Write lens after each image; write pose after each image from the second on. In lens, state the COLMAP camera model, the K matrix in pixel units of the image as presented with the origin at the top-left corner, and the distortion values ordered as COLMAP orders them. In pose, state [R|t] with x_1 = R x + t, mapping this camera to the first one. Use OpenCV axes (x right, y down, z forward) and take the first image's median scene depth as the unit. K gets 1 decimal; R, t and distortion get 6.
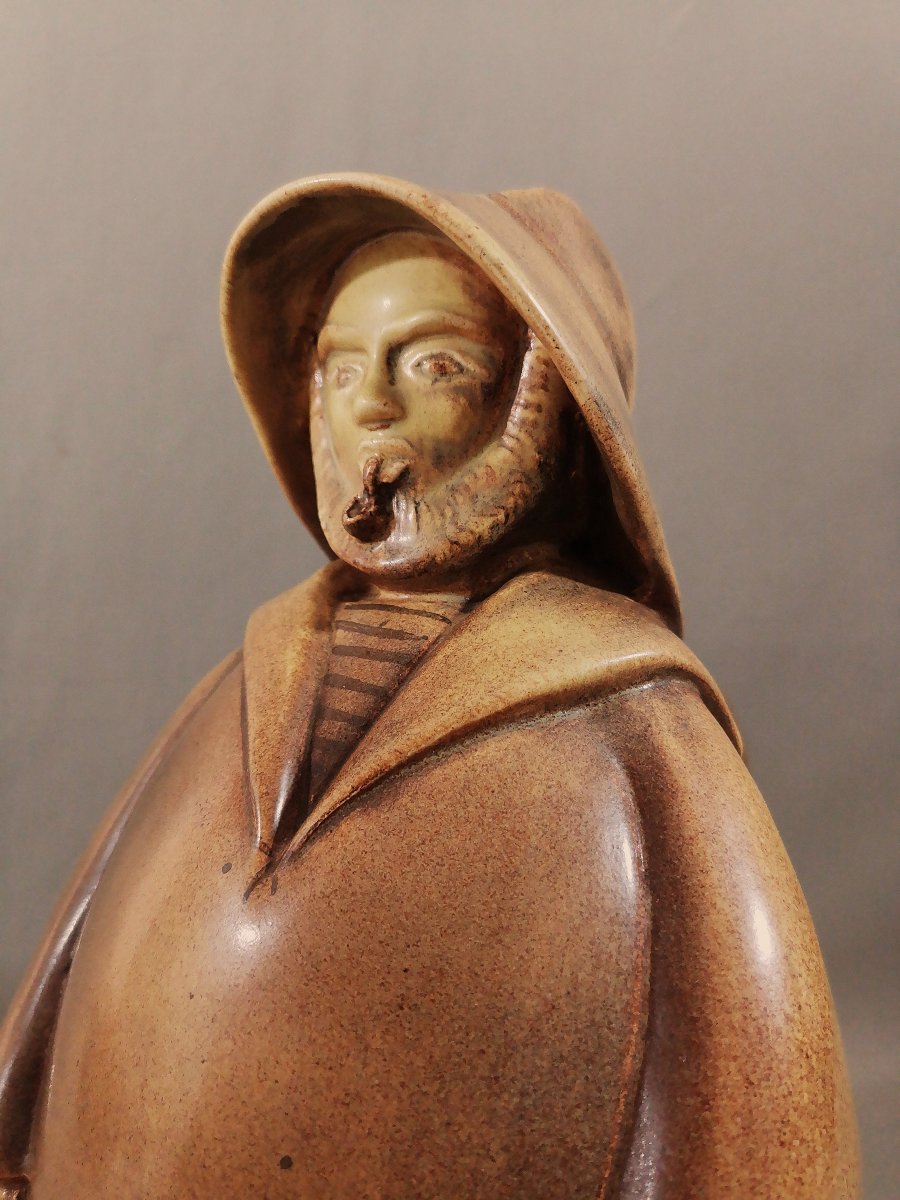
lens RADIAL K [[957.2, 0, 450.0], [0, 957.2, 600.0], [0, 0, 1]] dist [0.032284, -0.095285]
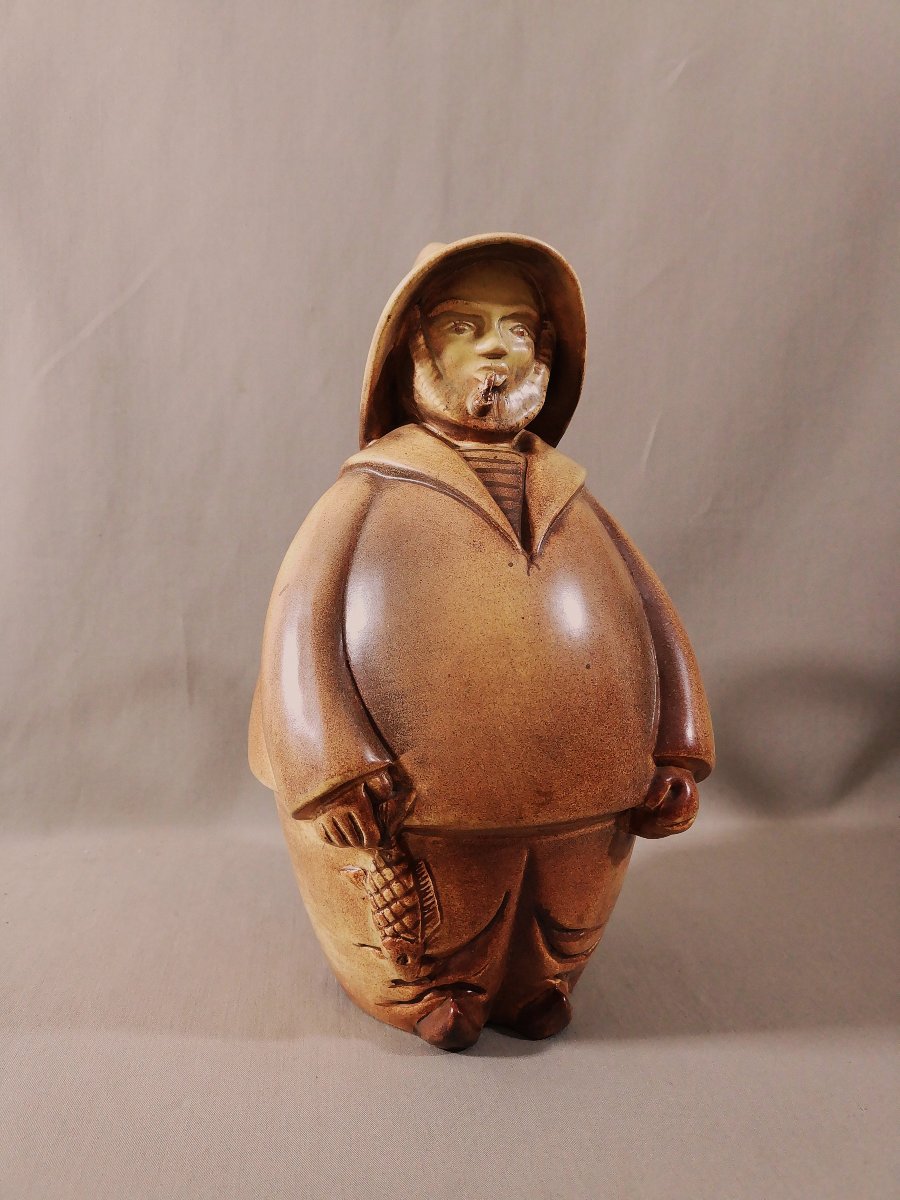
lens RADIAL K [[957.2, 0, 450.0], [0, 957.2, 600.0], [0, 0, 1]] dist [0.032284, -0.095285]
pose [[0.649963, -0.084828, 0.755217, -1.716452], [0.046185, 0.996323, 0.072162, 0.177972], [-0.758561, -0.012023, 0.651491, -0.242934]]
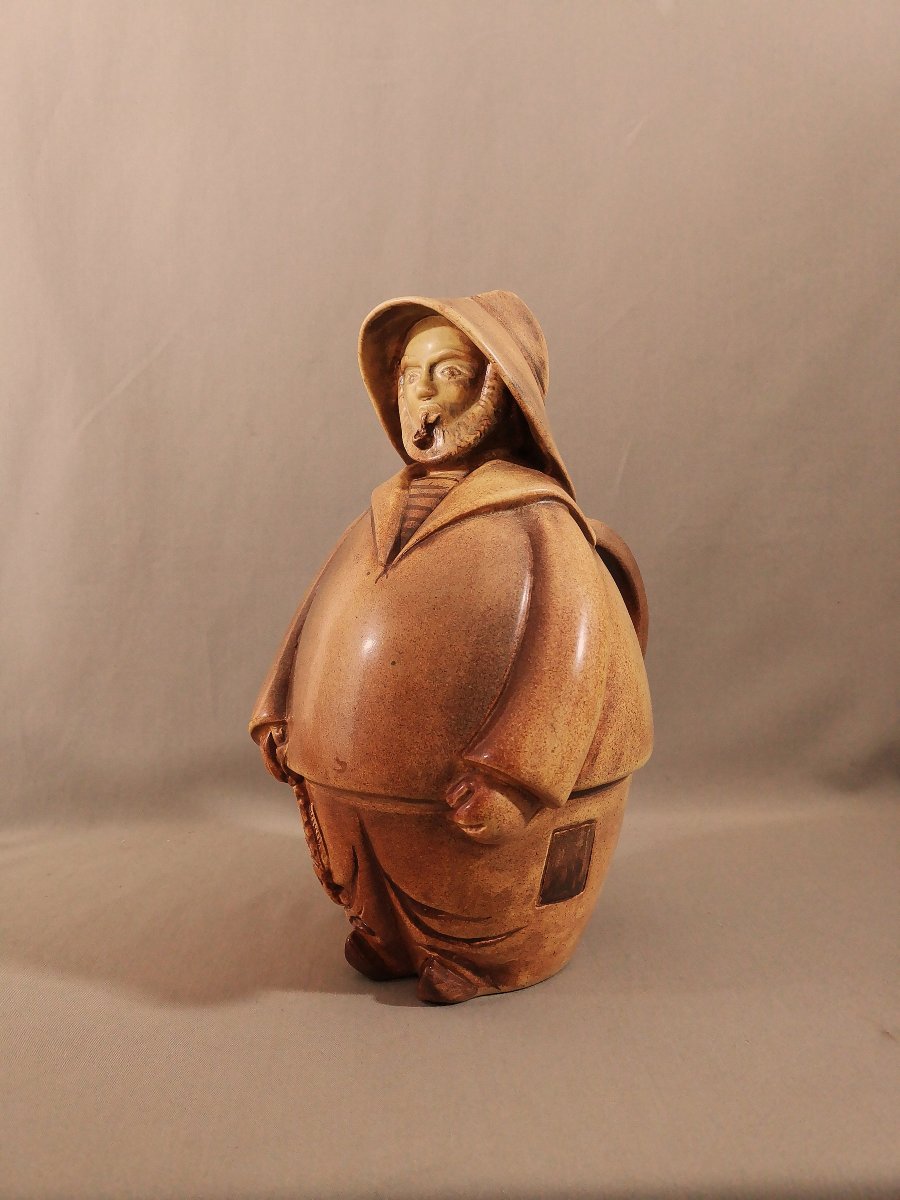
lens RADIAL K [[957.2, 0, 450.0], [0, 957.2, 600.0], [0, 0, 1]] dist [0.032284, -0.095285]
pose [[0.994405, -0.020621, -0.103604, 0.218253], [0.020392, 0.999787, -0.003271, 0.324149], [0.103649, 0.001140, 0.994613, -1.344358]]
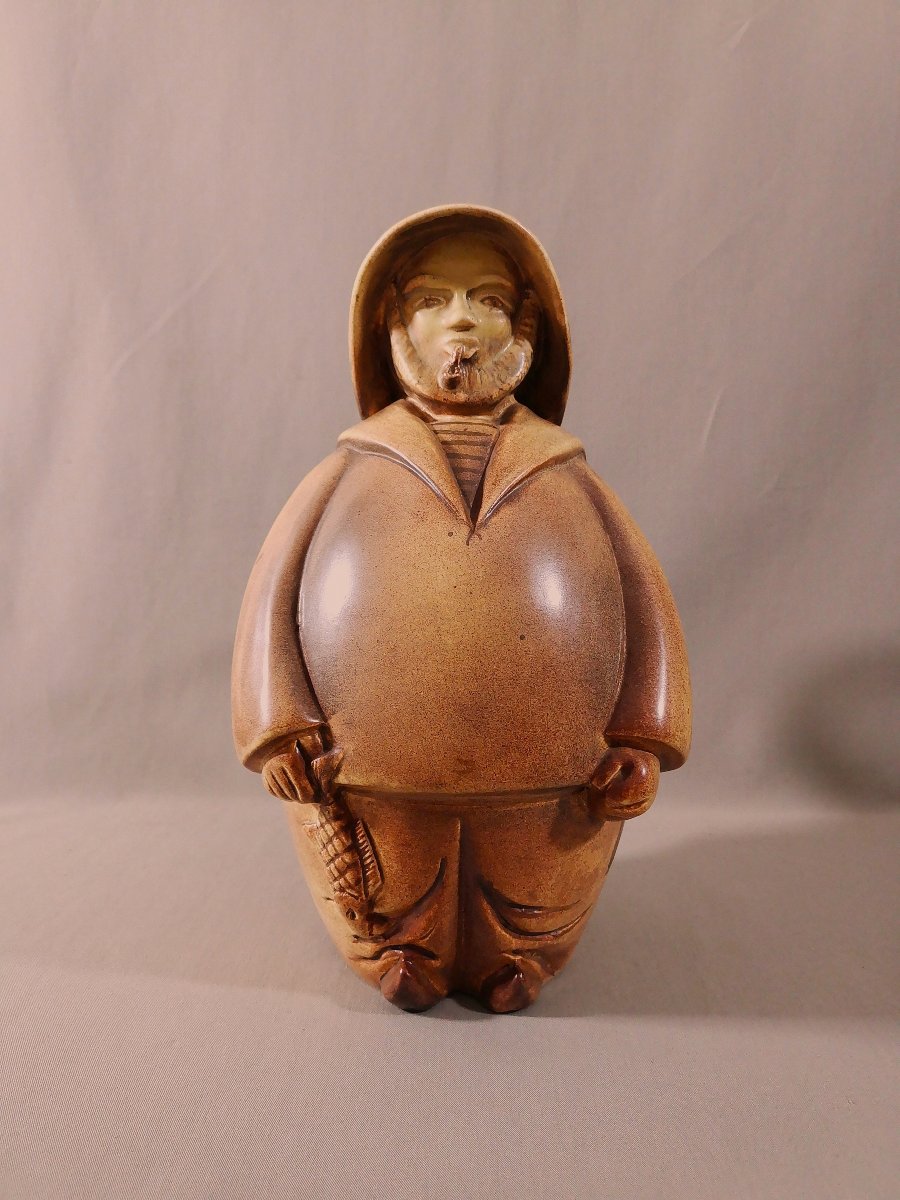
lens RADIAL K [[957.2, 0, 450.0], [0, 957.2, 600.0], [0, 0, 1]] dist [0.032284, -0.095285]
pose [[0.838478, -0.073239, 0.539991, -1.243799], [0.046551, 0.996932, 0.062931, 0.260596], [-0.542943, -0.027629, 0.839315, -0.700651]]
